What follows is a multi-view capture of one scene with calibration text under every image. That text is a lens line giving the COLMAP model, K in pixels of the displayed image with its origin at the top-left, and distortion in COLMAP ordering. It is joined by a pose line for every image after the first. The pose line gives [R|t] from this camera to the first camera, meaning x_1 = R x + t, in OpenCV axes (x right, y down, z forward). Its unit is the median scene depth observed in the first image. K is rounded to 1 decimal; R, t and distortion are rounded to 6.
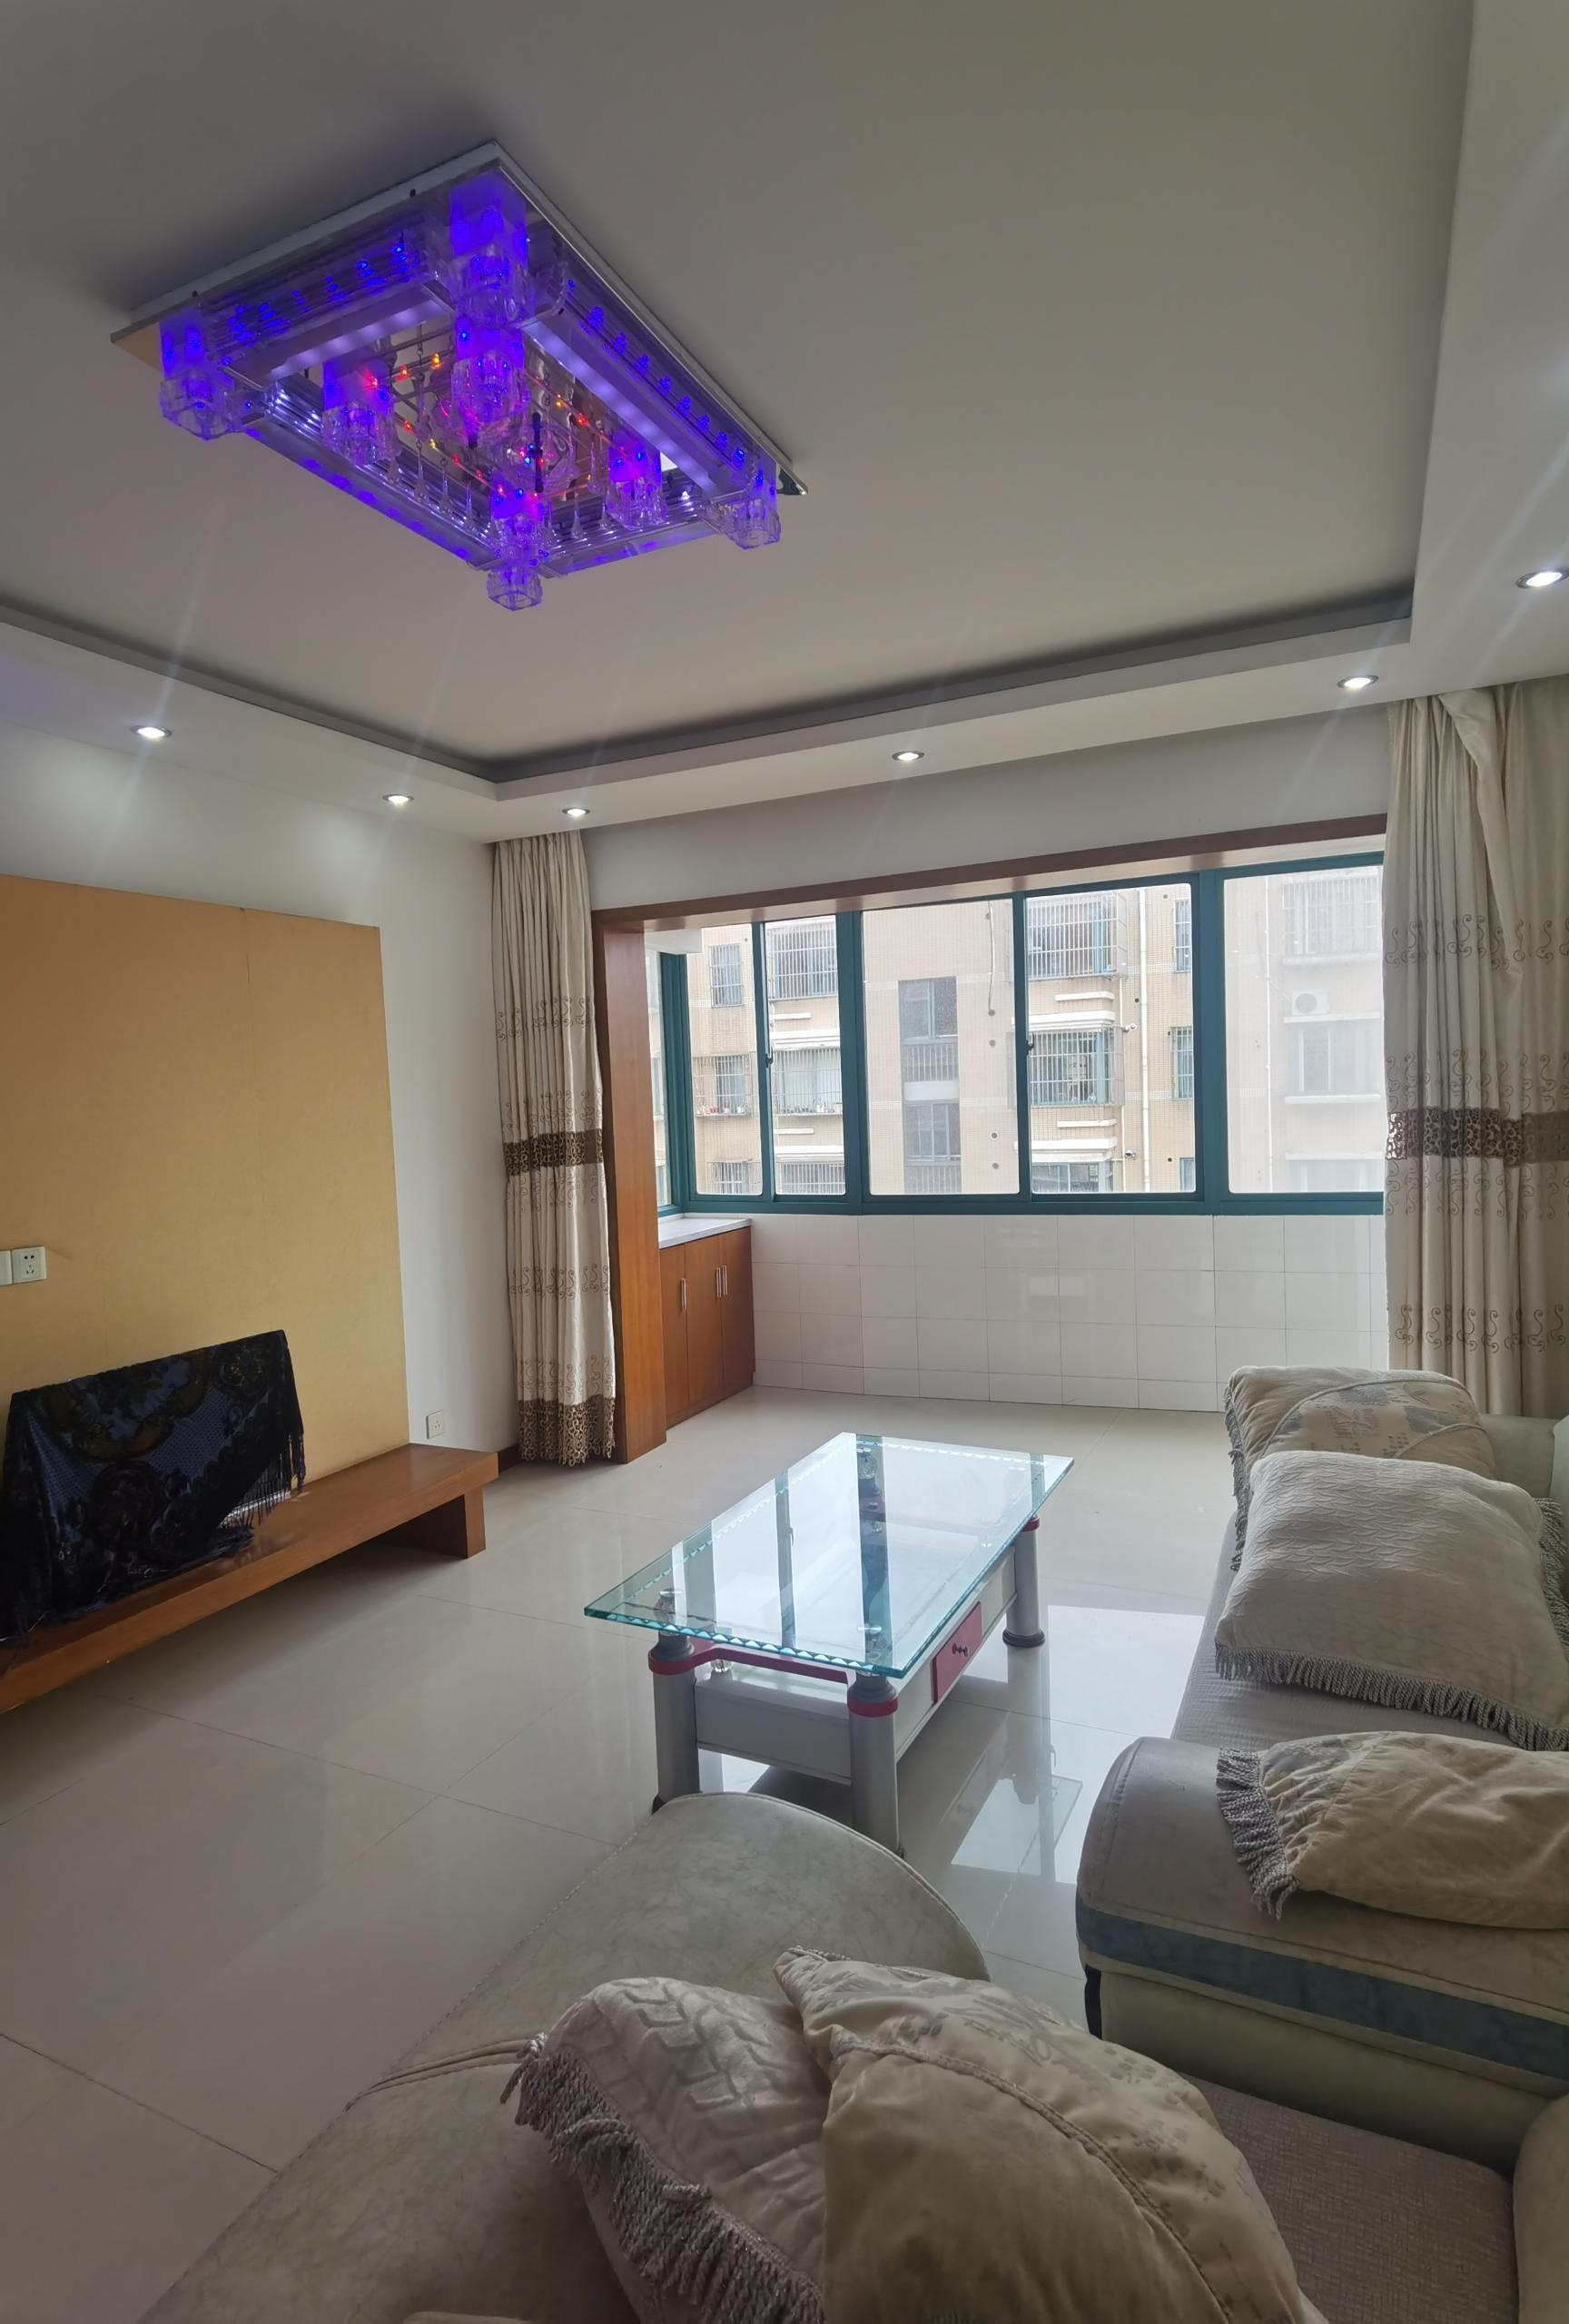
lens RADIAL K [[1187.5, 0, 784.5], [0, 1187.5, 1162.0], [0, 0, 1]] dist [0.035535, -0.039594]
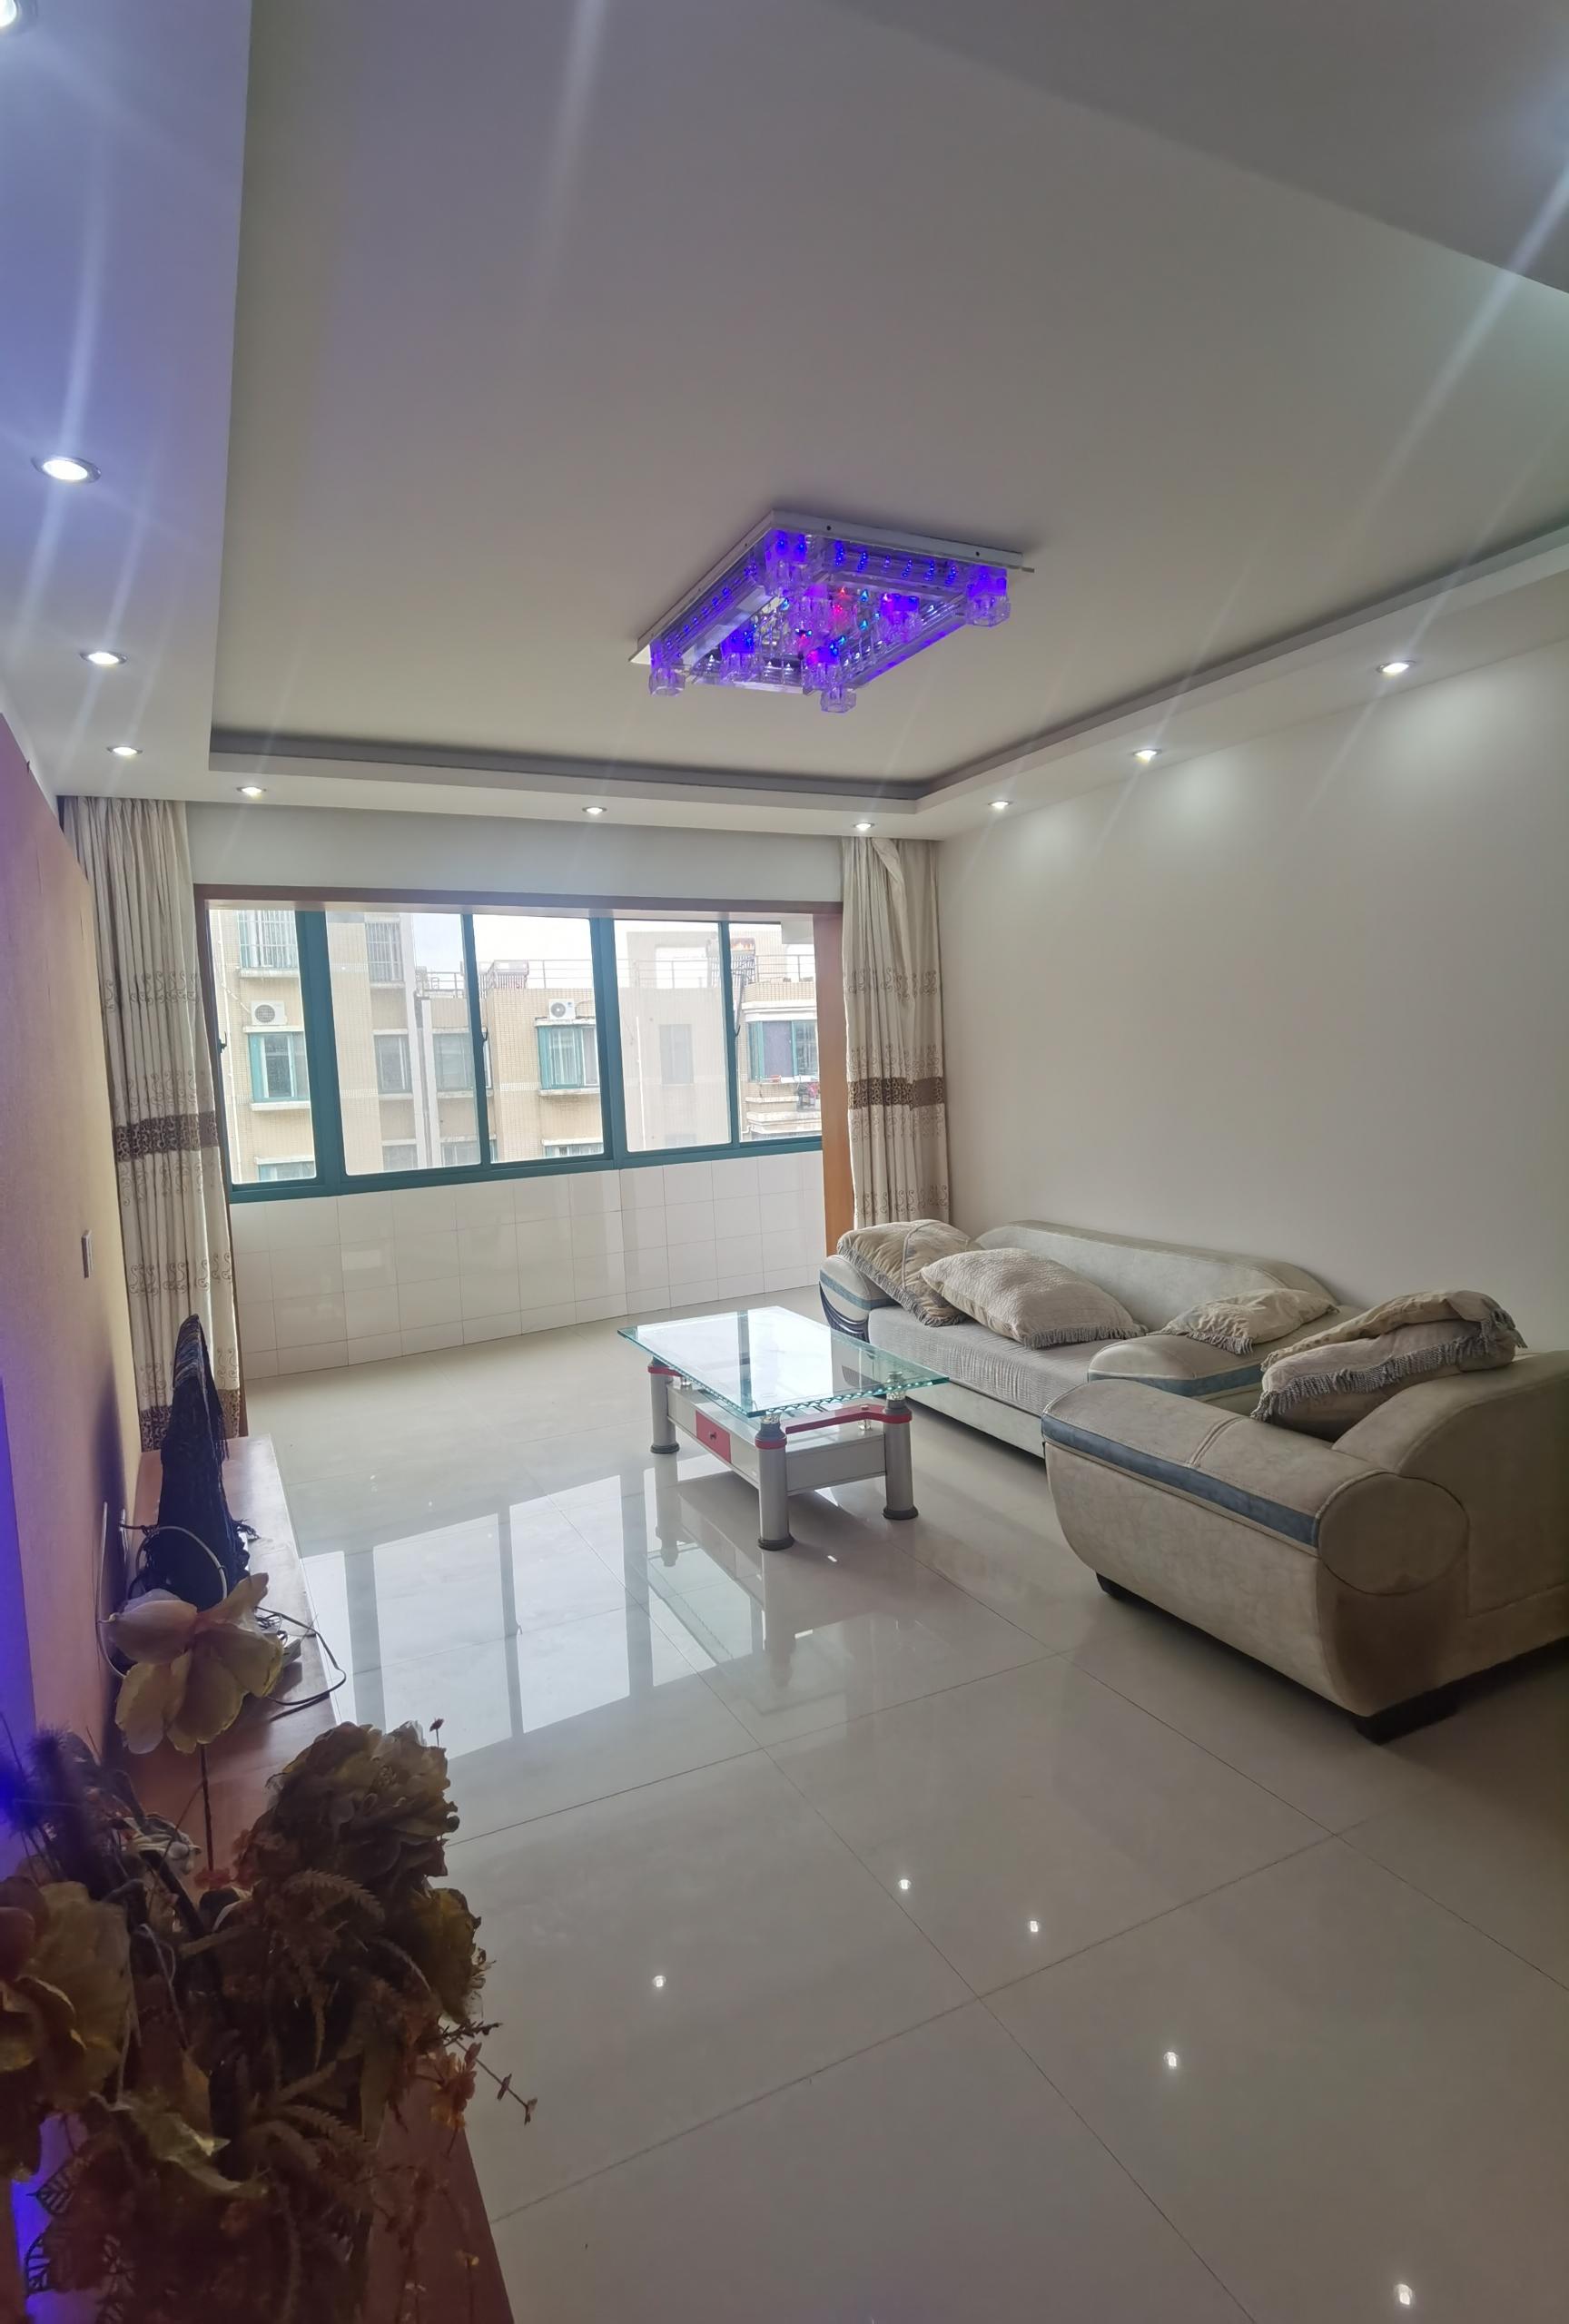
lens RADIAL K [[1187.5, 0, 784.5], [0, 1187.5, 1162.0], [0, 0, 1]] dist [0.035535, -0.039594]
pose [[0.608968, -0.055551, 0.791247, -0.646844], [0.064600, 0.997704, 0.020328, 0.023482], [-0.790560, 0.038736, 0.611158, 0.039253]]
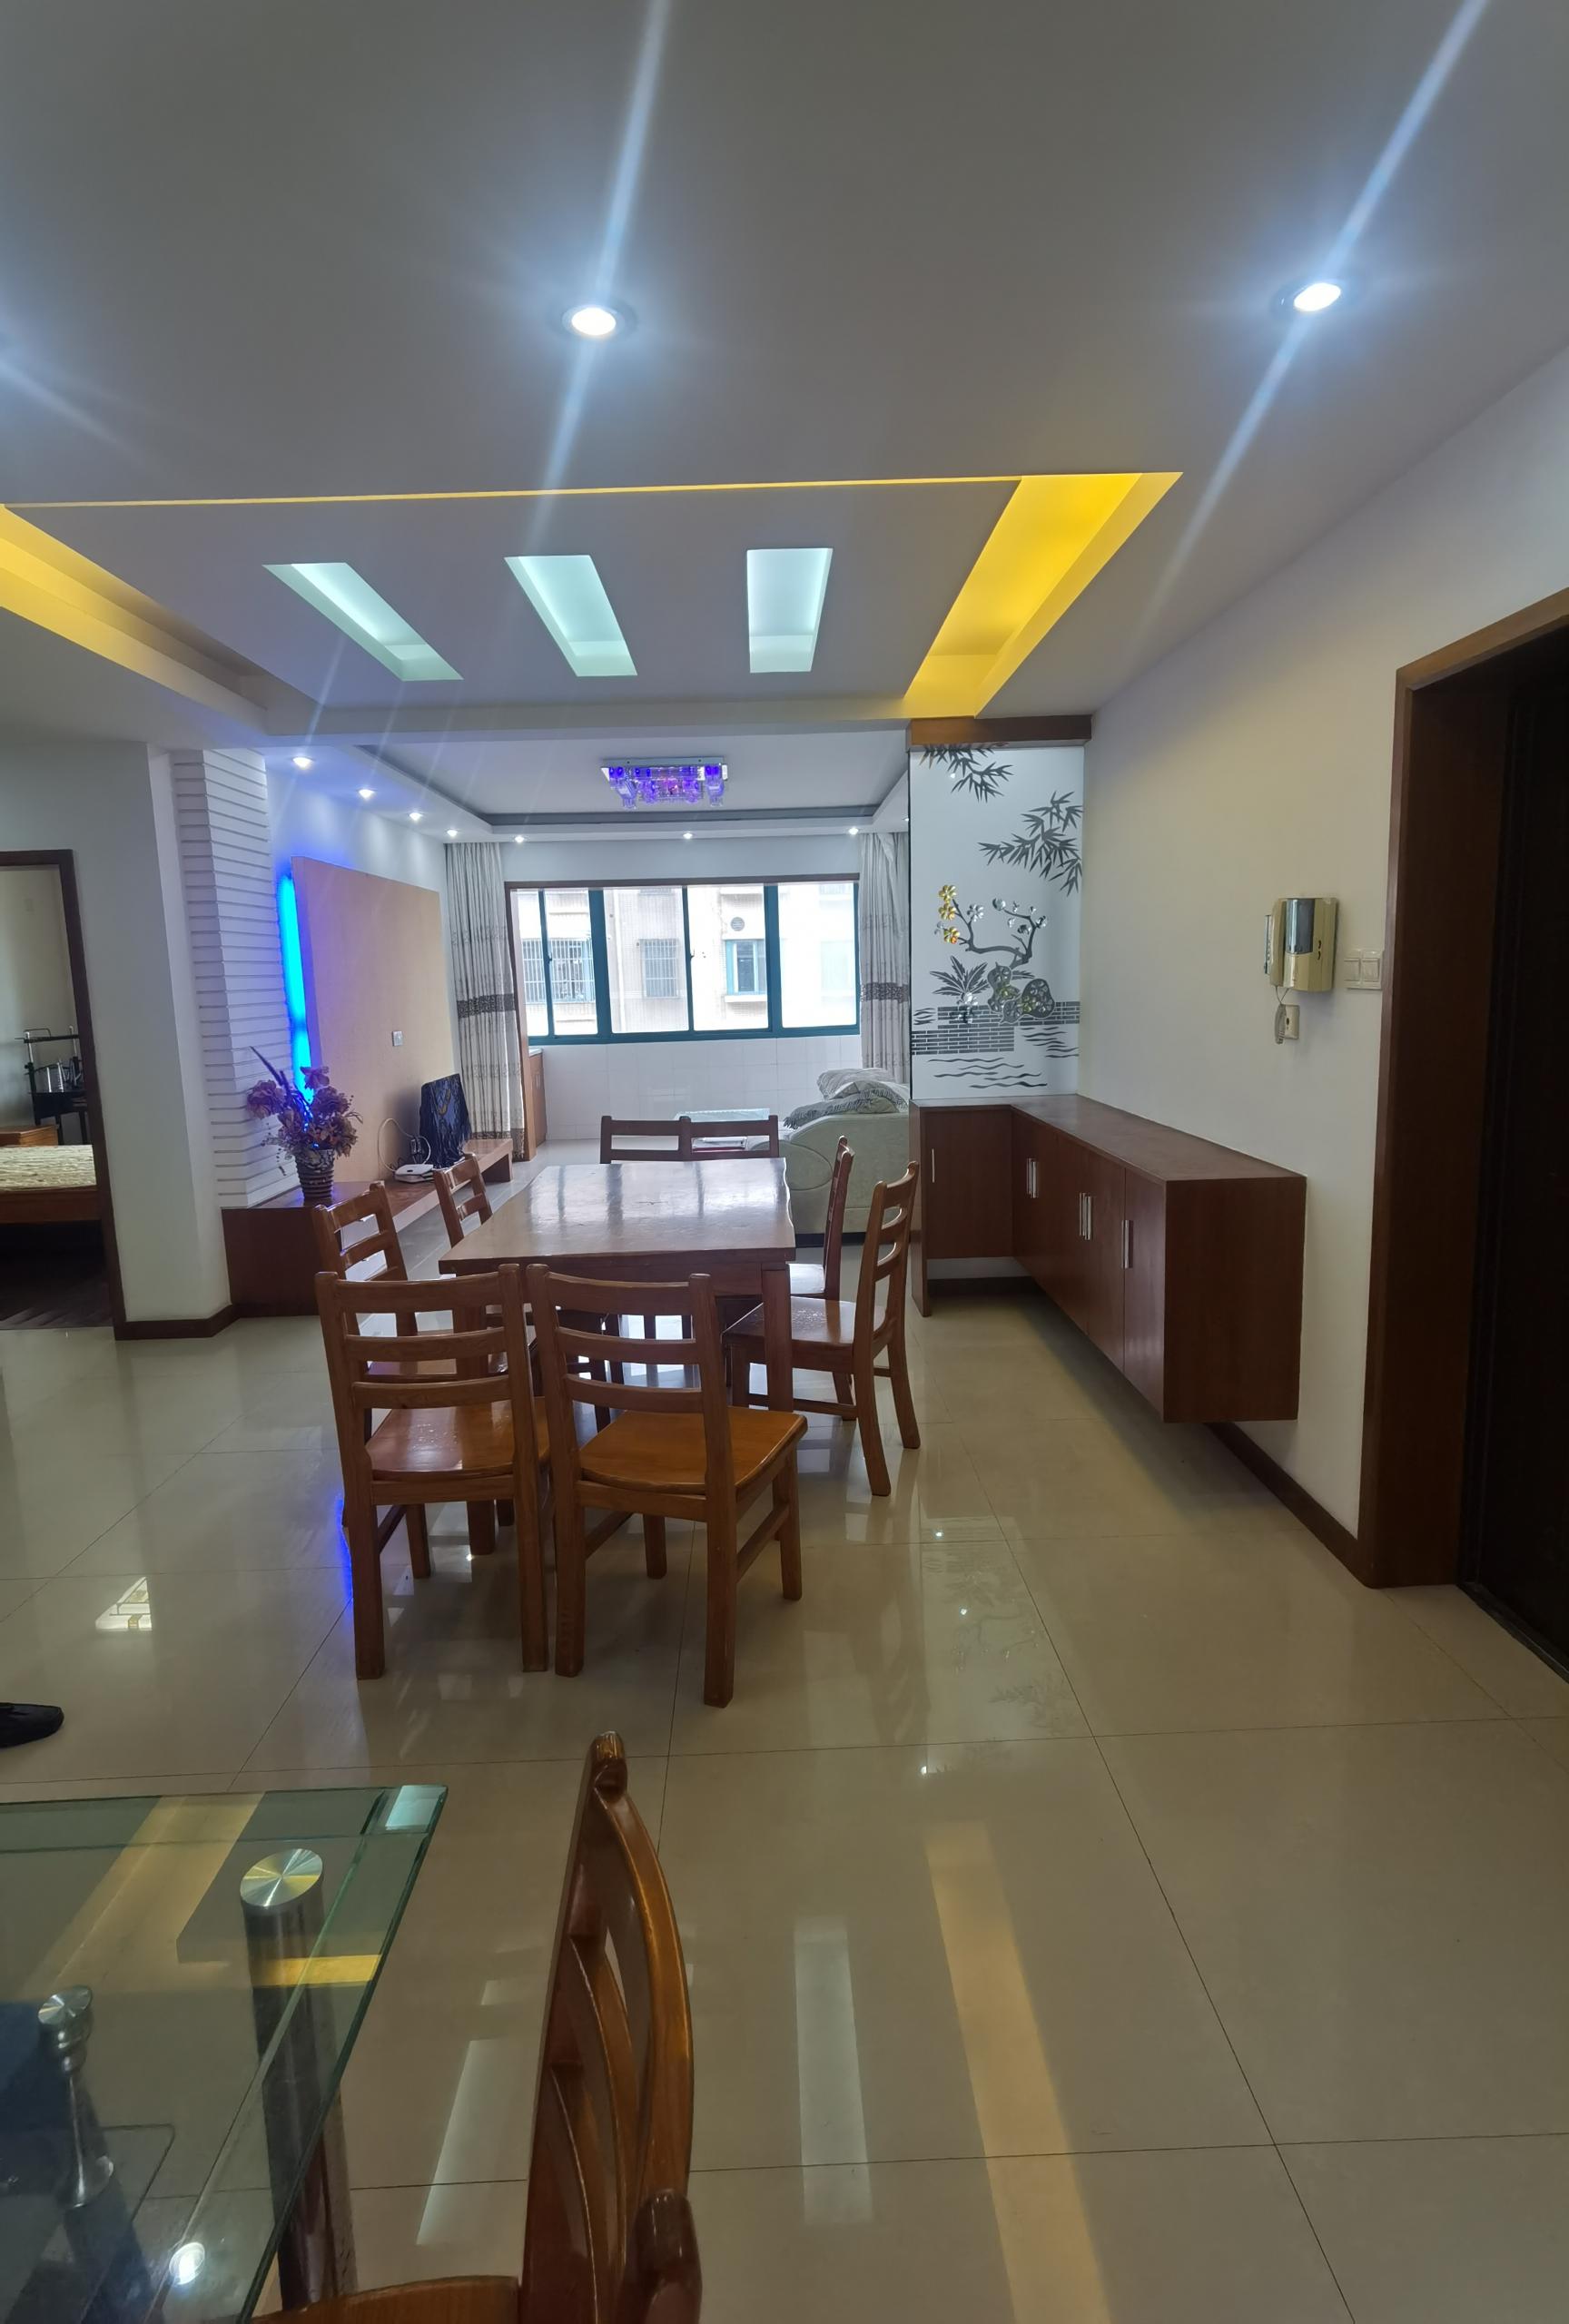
lens RADIAL K [[1188.1, 0, 785.6], [0, 1188.1, 1194.2], [0, 0, 1]] dist [0.119149, 0.000023]
pose [[0.886512, -0.071766, 0.457106, -0.698320], [0.024383, 0.993772, 0.108735, 0.100198], [-0.462063, -0.085249, 0.882740, -1.030393]]
